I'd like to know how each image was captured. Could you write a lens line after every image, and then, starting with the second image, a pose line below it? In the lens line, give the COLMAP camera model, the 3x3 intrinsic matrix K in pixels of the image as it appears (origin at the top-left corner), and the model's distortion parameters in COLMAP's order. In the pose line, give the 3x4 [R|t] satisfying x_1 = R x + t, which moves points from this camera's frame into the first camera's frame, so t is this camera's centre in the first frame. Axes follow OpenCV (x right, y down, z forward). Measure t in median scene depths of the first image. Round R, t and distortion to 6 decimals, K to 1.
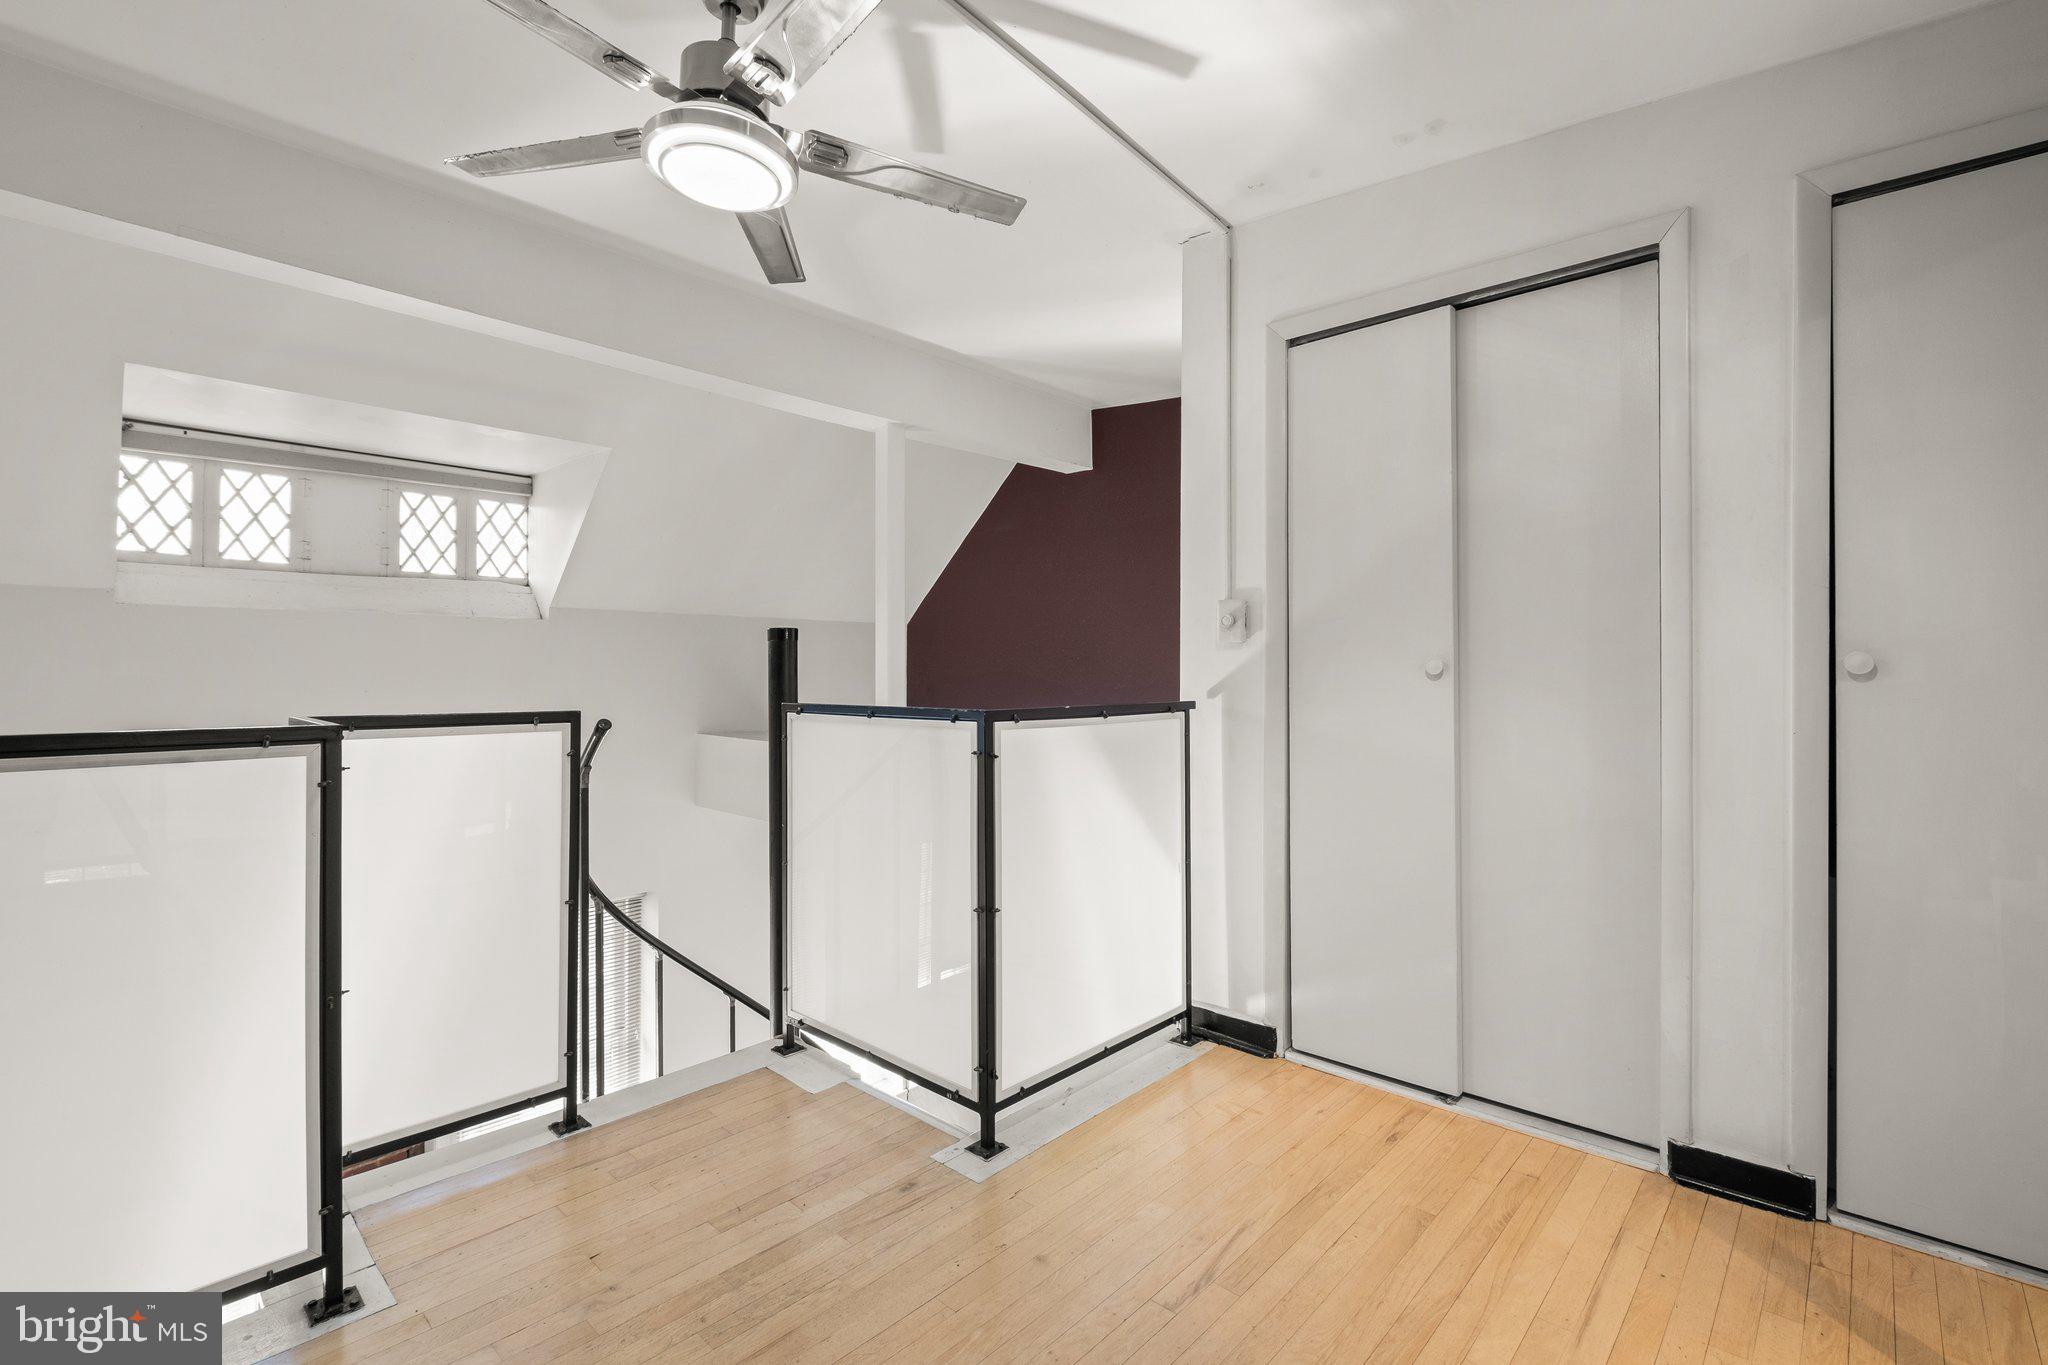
lens RADIAL K [[886.7, 0, 1030.7], [0, 886.7, 670.6], [0, 0, 1]] dist [-0.002267, -0.003508]
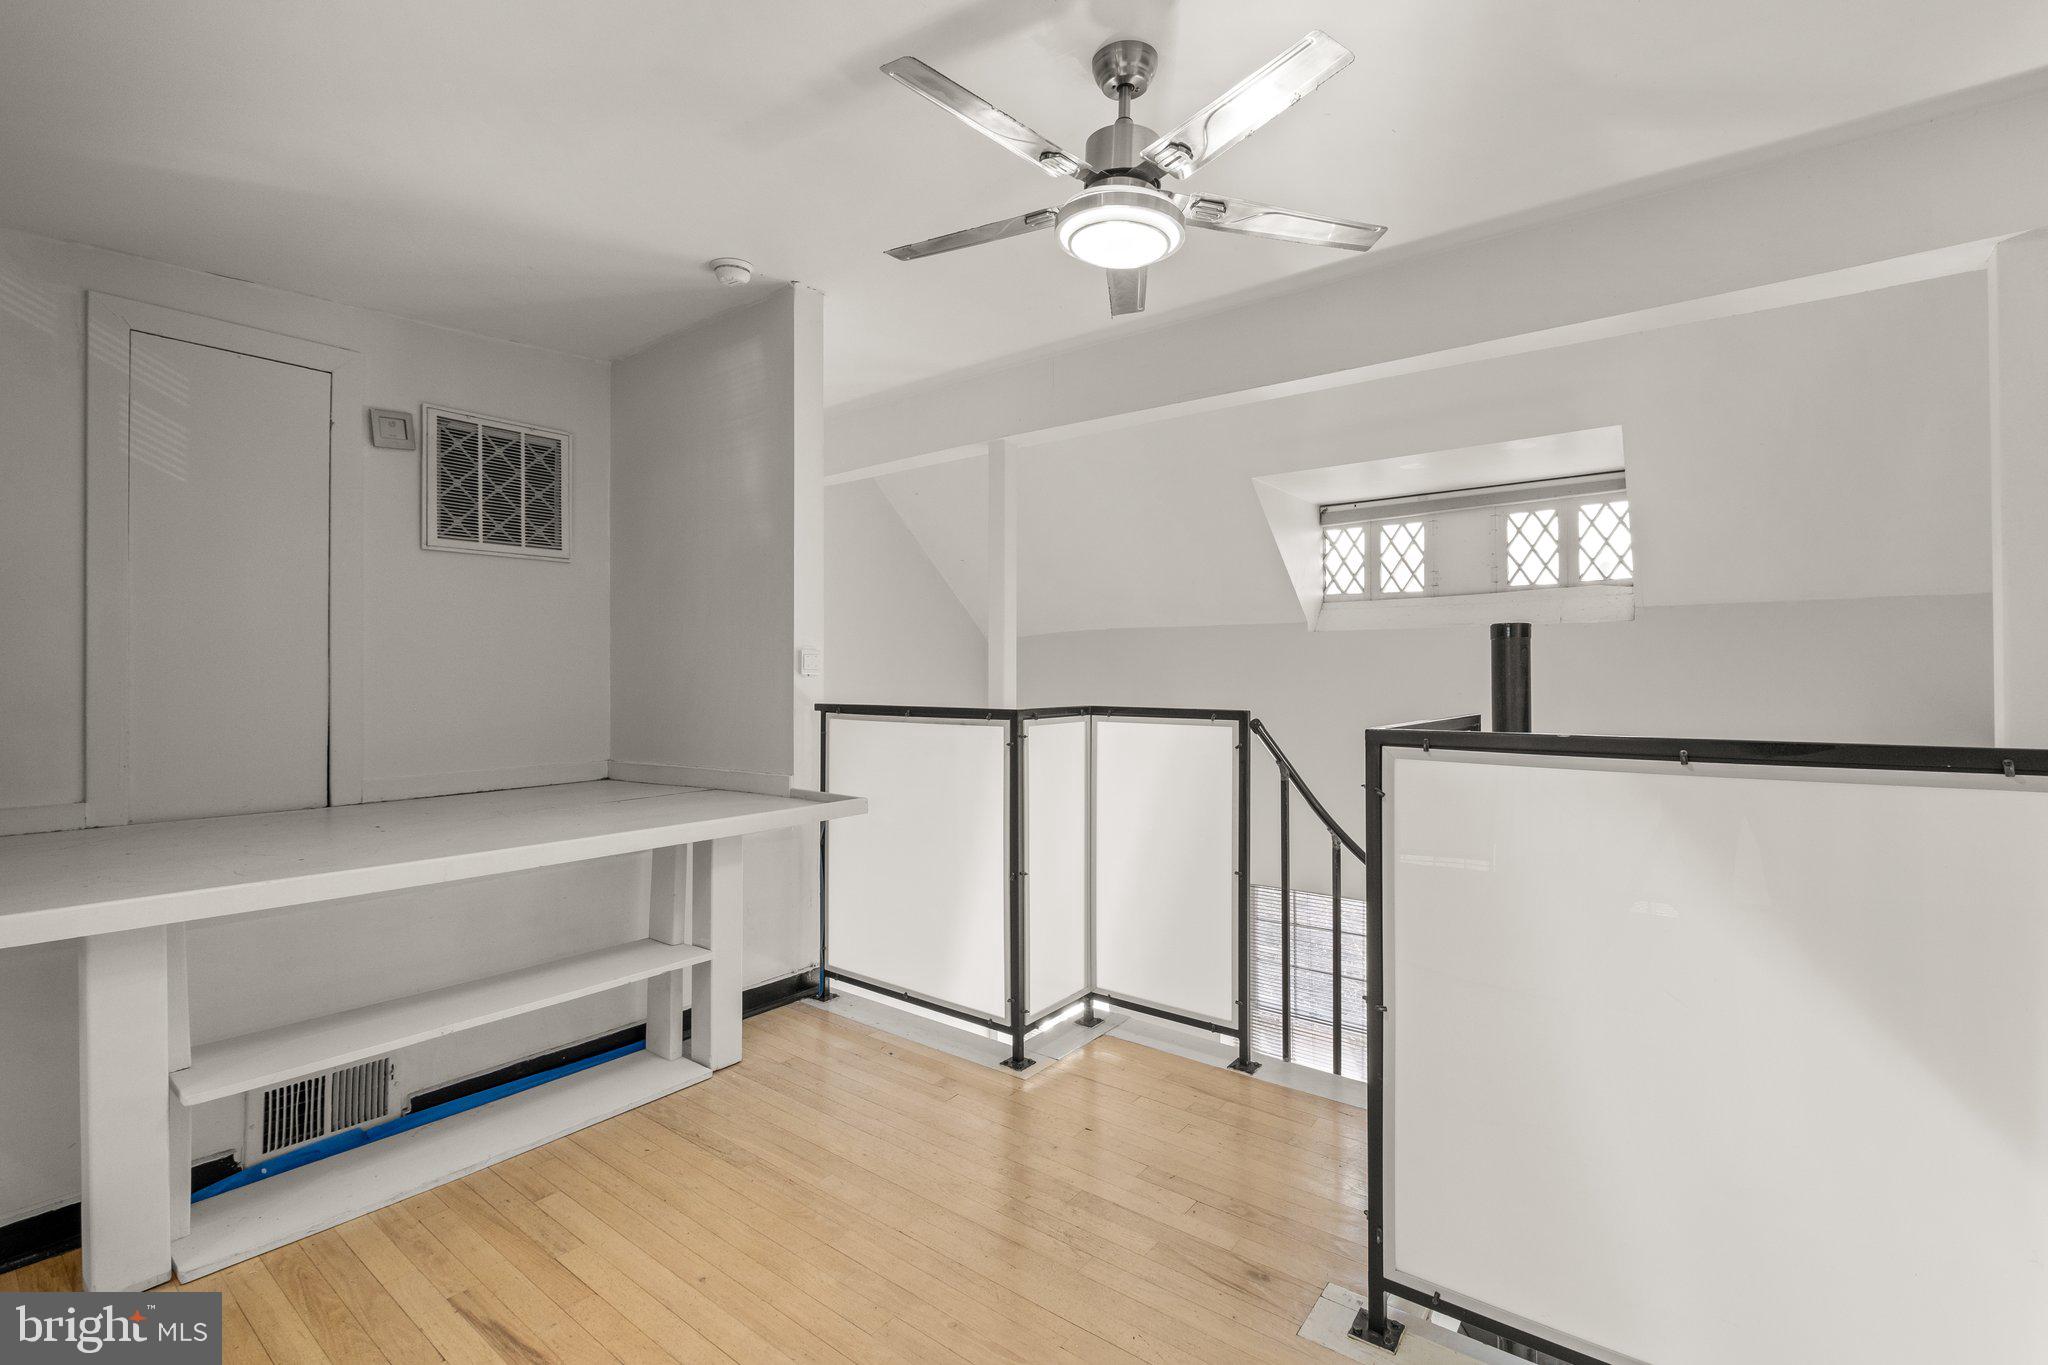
lens RADIAL K [[886.7, 0, 1079.8], [0, 886.7, 675.6], [0, 0, 1]] dist [-0.002267, -0.003508]
pose [[0.132023, -0.001944, -0.991245, 0.359702], [0.001446, 0.999997, -0.001769, 0.000490], [0.991246, -0.001199, 0.132026, 0.371366]]
